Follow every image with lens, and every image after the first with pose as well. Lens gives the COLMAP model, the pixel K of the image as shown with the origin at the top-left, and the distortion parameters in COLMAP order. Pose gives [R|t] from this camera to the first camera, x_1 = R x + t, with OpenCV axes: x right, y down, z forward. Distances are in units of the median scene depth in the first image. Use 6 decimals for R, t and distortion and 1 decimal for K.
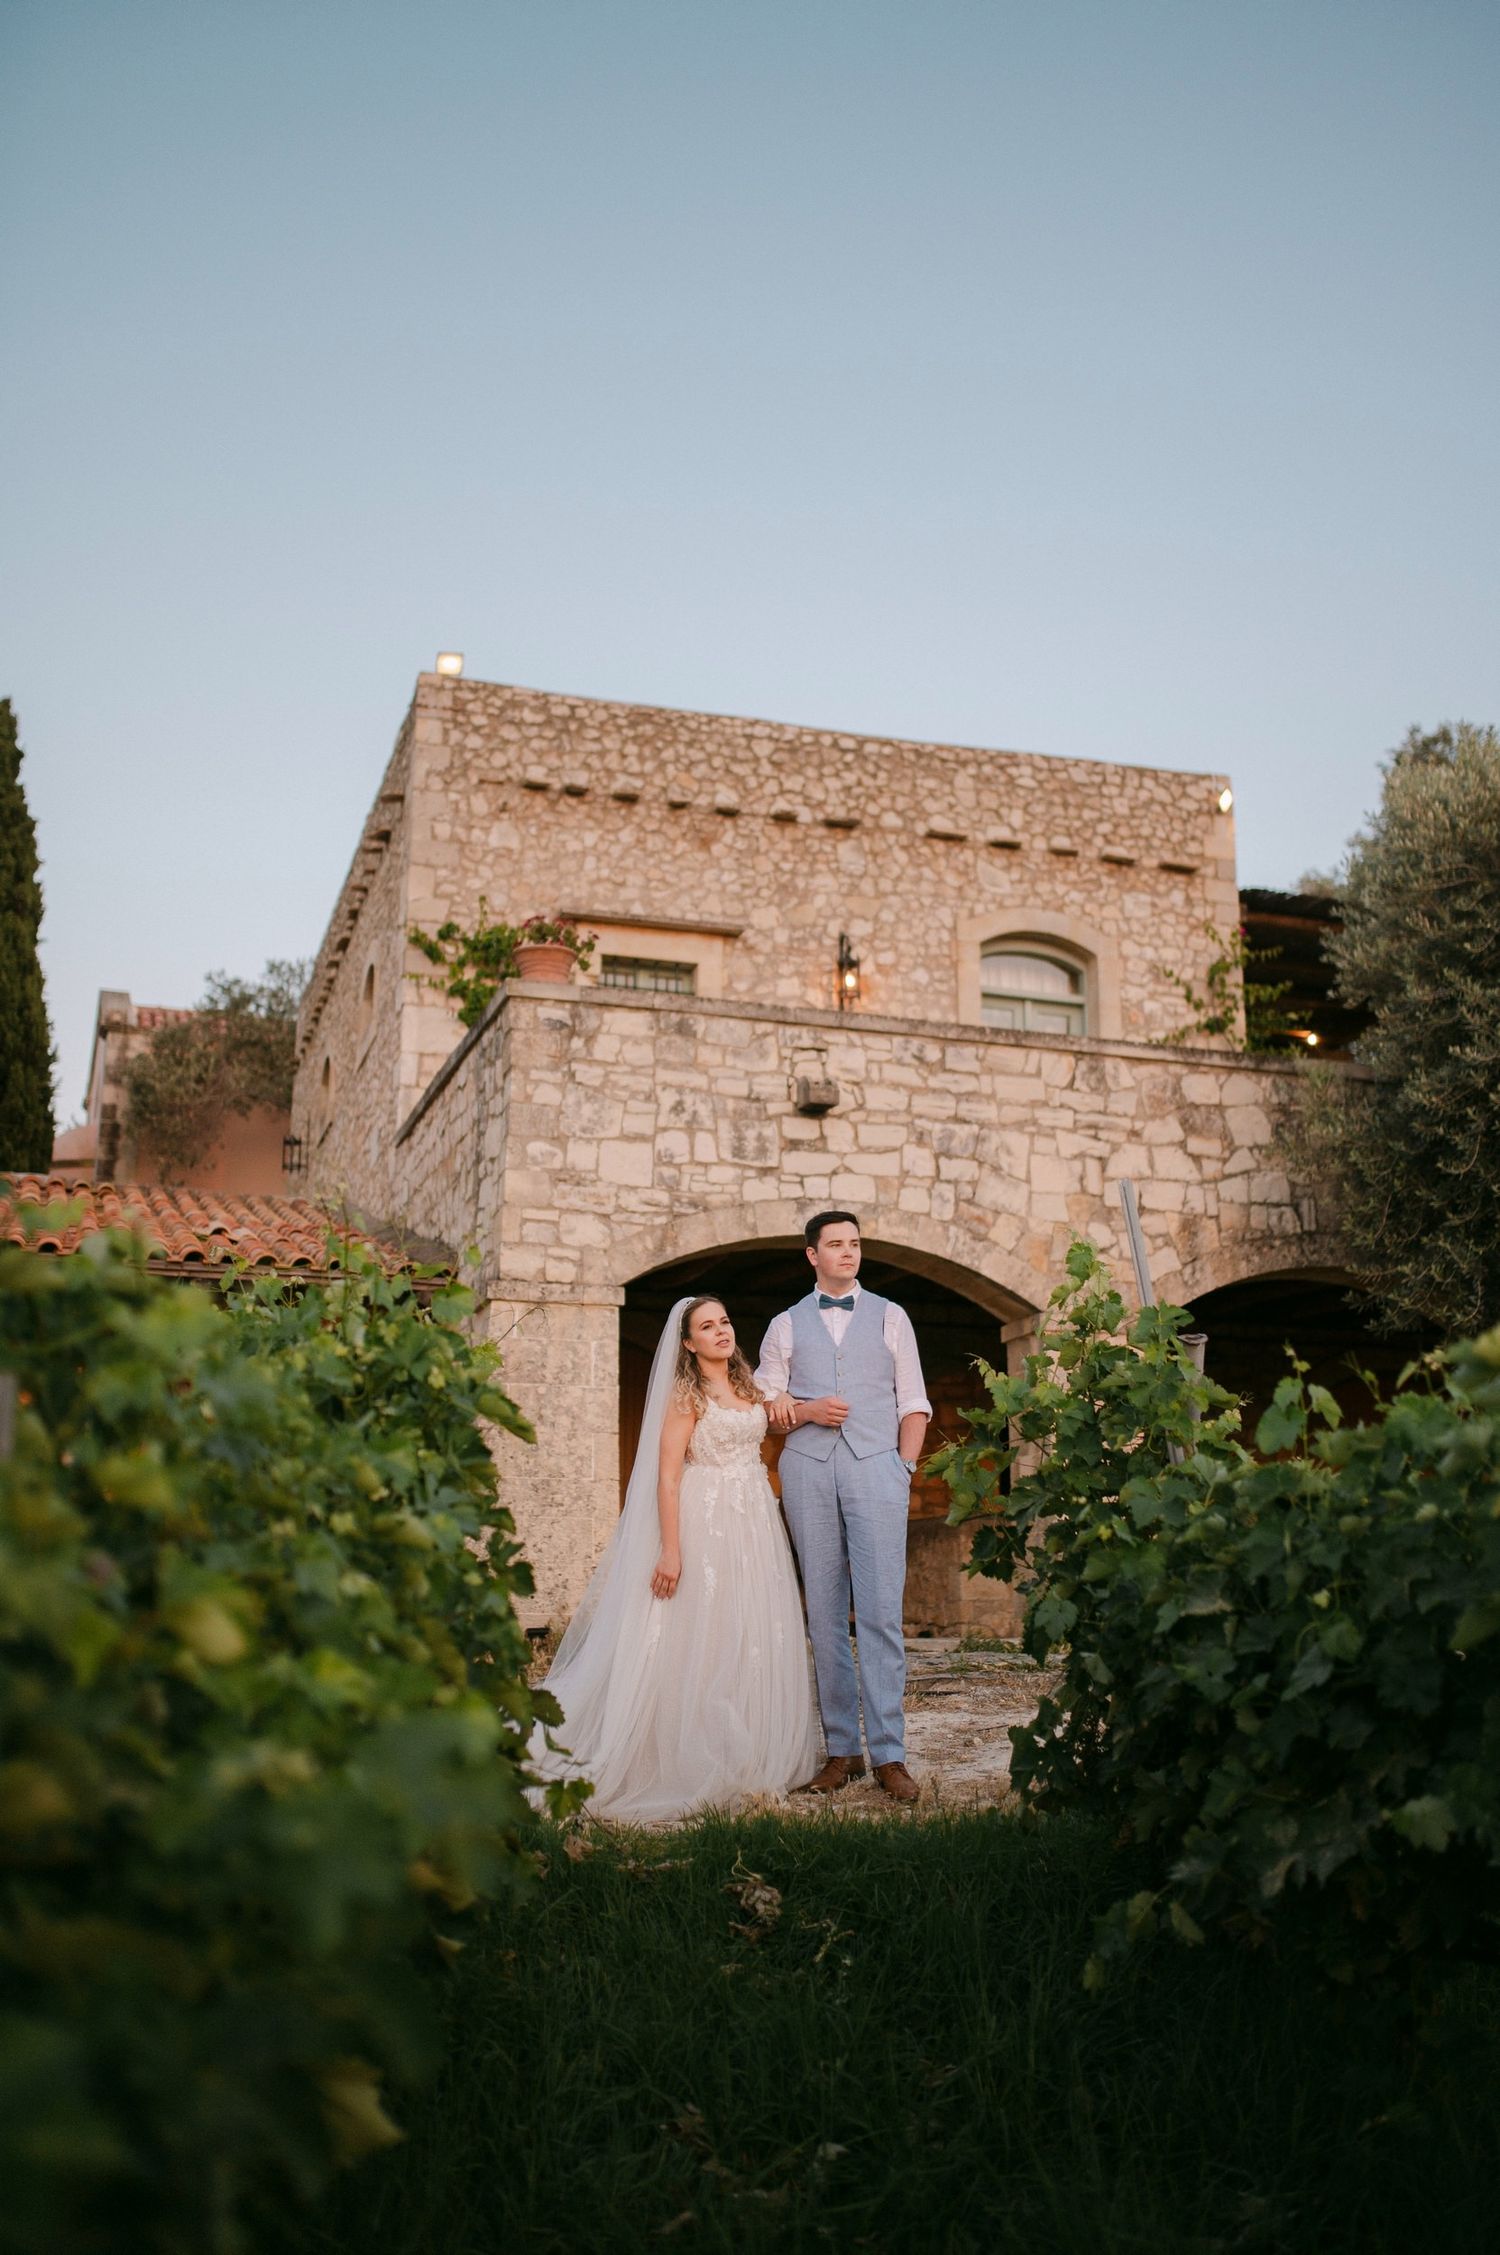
lens RADIAL K [[2156.1, 0, 750.0], [0, 2156.1, 1127.5], [0, 0, 1]] dist [-0.062975, 0.110986]
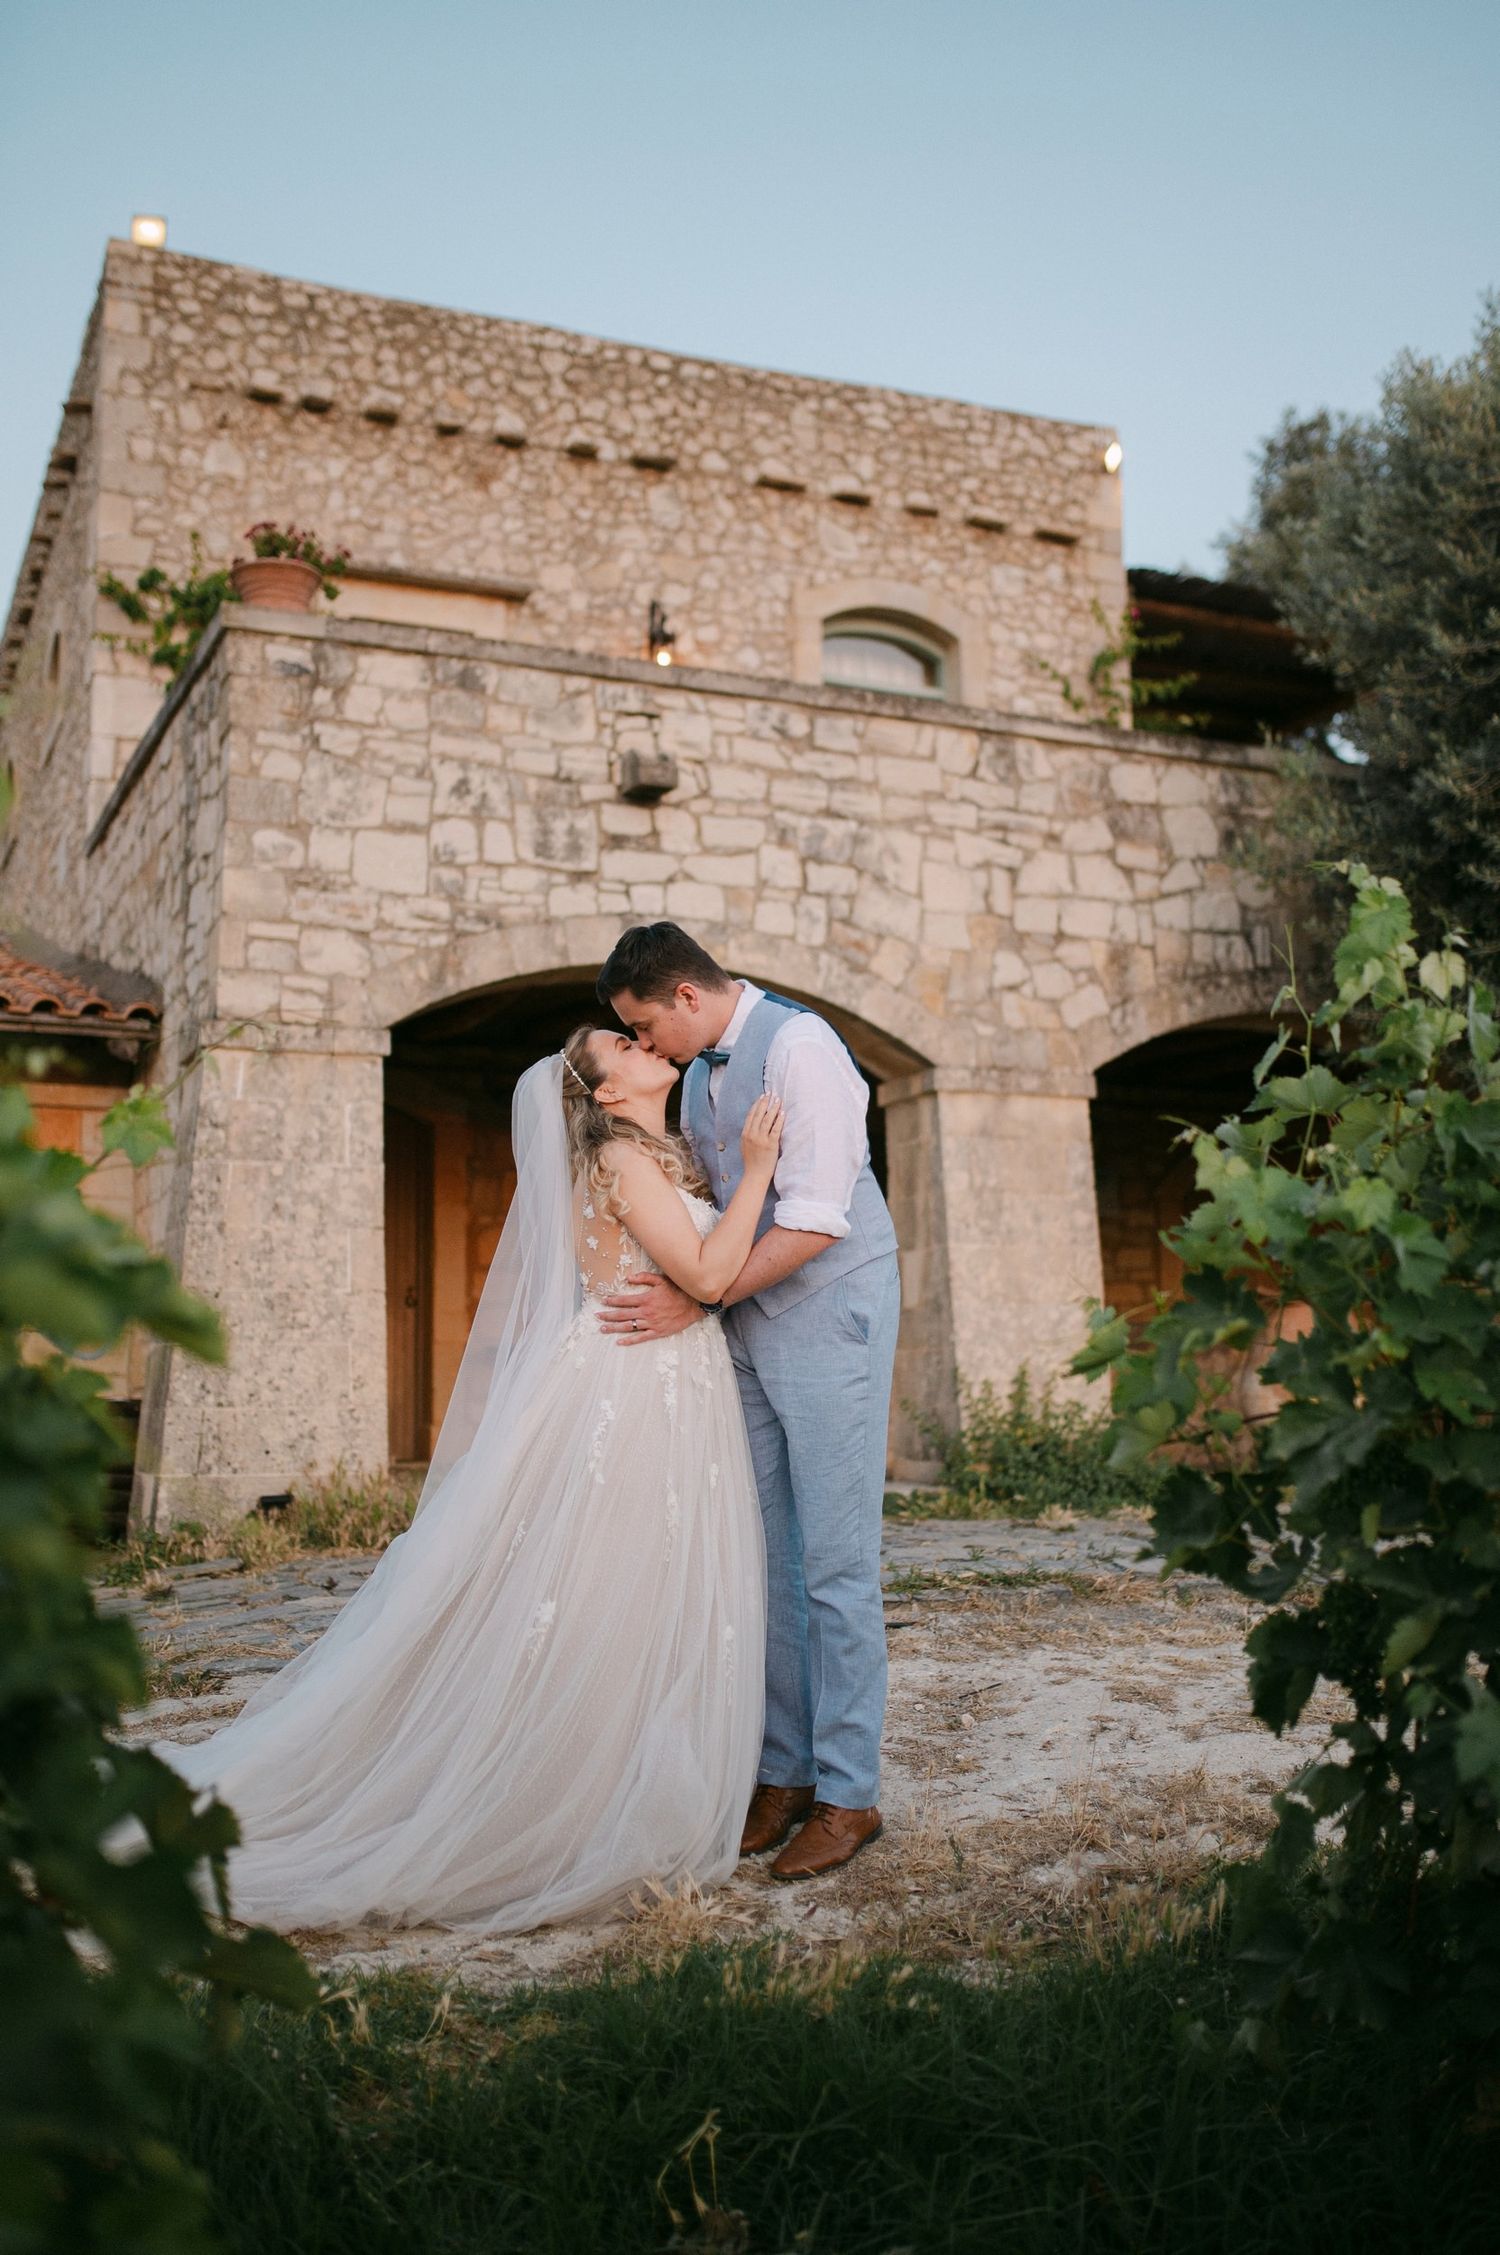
lens RADIAL K [[2156.1, 0, 750.0], [0, 2156.1, 1127.5], [0, 0, 1]] dist [-0.062975, 0.110986]
pose [[0.993079, -0.001011, 0.117441, -0.016944], [-0.011613, 0.994217, 0.106761, 0.020592], [-0.116870, -0.107386, 0.987325, 0.193797]]
